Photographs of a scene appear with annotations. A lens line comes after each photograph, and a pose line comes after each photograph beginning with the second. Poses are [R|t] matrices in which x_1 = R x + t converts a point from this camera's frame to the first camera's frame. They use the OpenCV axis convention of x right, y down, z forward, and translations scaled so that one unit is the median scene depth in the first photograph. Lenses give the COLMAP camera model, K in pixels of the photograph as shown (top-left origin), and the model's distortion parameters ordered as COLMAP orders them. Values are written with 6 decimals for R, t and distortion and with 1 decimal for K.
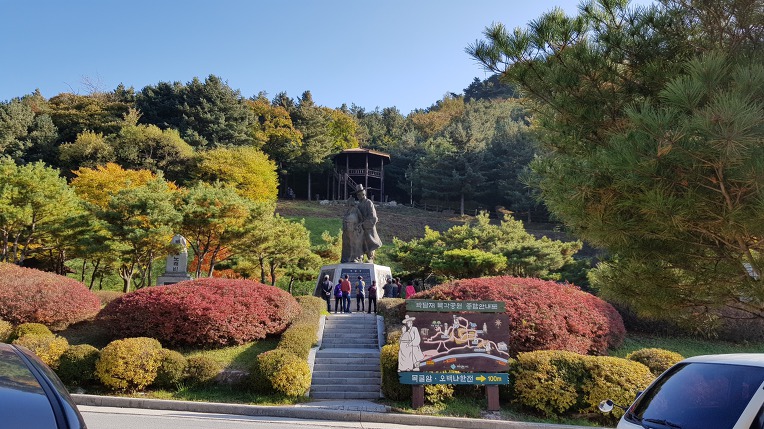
lens RADIAL K [[634.9, 0, 382.0], [0, 634.9, 214.5], [0, 0, 1]] dist [0.041867, -0.006805]
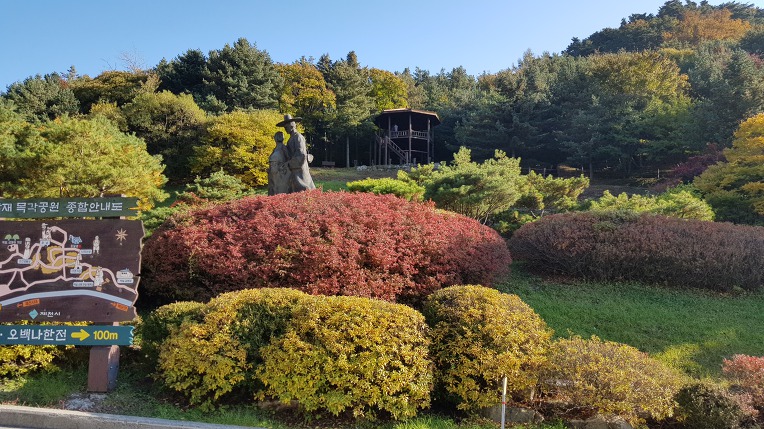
lens RADIAL K [[634.9, 0, 382.0], [0, 634.9, 214.5], [0, 0, 1]] dist [0.041867, -0.006805]
pose [[0.981712, -0.033453, -0.187409, 0.126353], [0.037655, 0.999112, 0.018905, 0.037224], [0.186610, -0.025617, 0.982100, 0.123589]]
